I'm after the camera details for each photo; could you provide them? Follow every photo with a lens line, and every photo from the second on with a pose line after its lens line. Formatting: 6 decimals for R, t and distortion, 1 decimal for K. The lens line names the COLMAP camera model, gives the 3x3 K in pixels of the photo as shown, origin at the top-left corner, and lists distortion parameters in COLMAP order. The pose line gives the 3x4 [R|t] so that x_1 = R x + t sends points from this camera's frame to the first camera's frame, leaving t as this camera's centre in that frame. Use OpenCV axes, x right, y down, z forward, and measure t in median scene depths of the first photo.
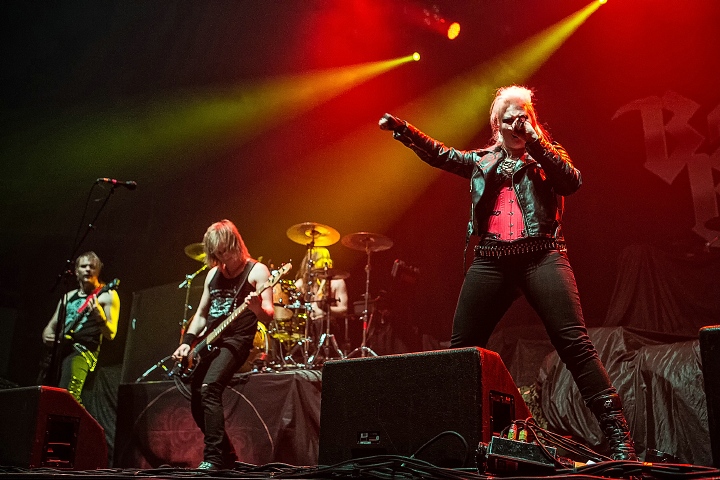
lens RADIAL K [[760.9, 0, 360.0], [0, 760.9, 240.0], [0, 0, 1]] dist [-0.034242, 0.006632]
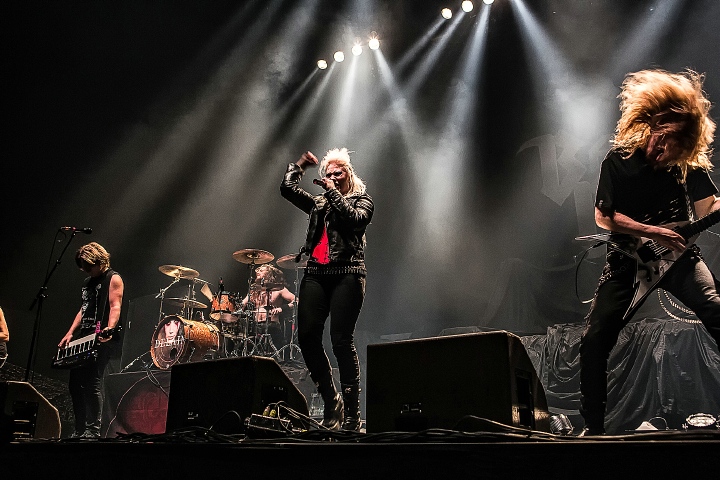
lens RADIAL K [[657.7, 0, 360.0], [0, 657.7, 240.0], [0, 0, 1]] dist [-0.079203, 0.117763]
pose [[0.999809, -0.016607, -0.010306, 0.147547], [0.016578, 0.999858, -0.002935, -0.032737], [0.010353, 0.002764, 0.999943, -0.122856]]
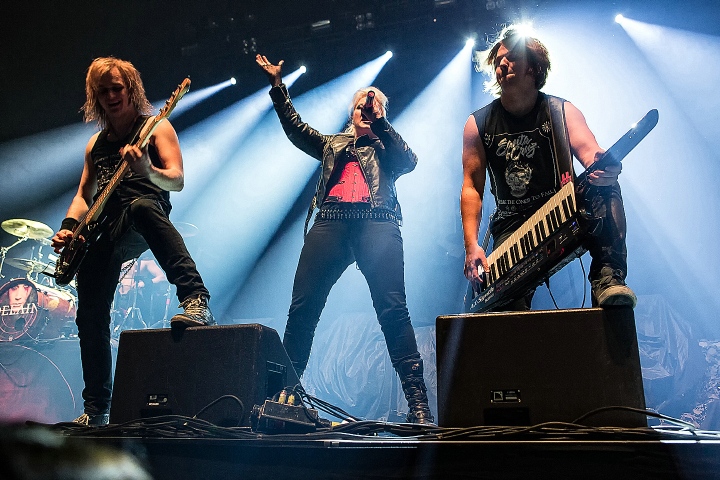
lens RADIAL K [[623.9, 0, 360.0], [0, 623.9, 240.0], [0, 0, 1]] dist [-0.044025, 0.016167]
pose [[0.954456, 0.078696, 0.287787, 0.006423], [-0.080022, 0.996767, -0.007171, 0.002619], [-0.287421, -0.016185, 0.957668, 0.014584]]
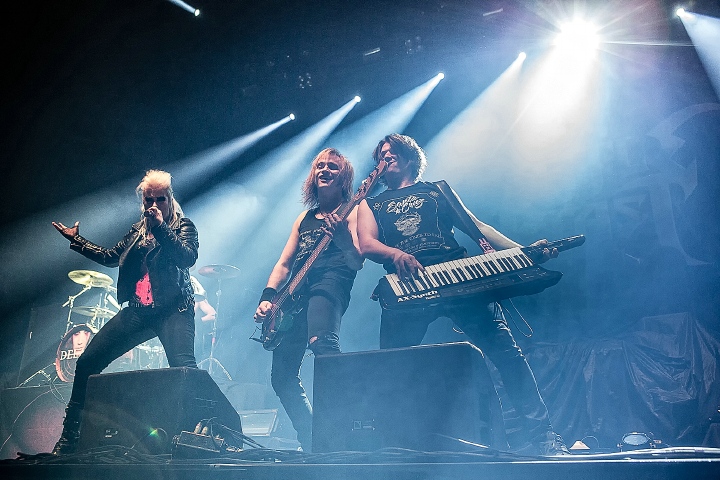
lens RADIAL K [[657.7, 0, 360.0], [0, 657.7, 240.0], [0, 0, 1]] dist [-0.079203, 0.117763]
pose [[0.992746, 0.021887, 0.118220, 0.124425], [-0.018321, 0.999346, -0.031173, -0.022290], [-0.118825, 0.028781, 0.992498, -0.086650]]
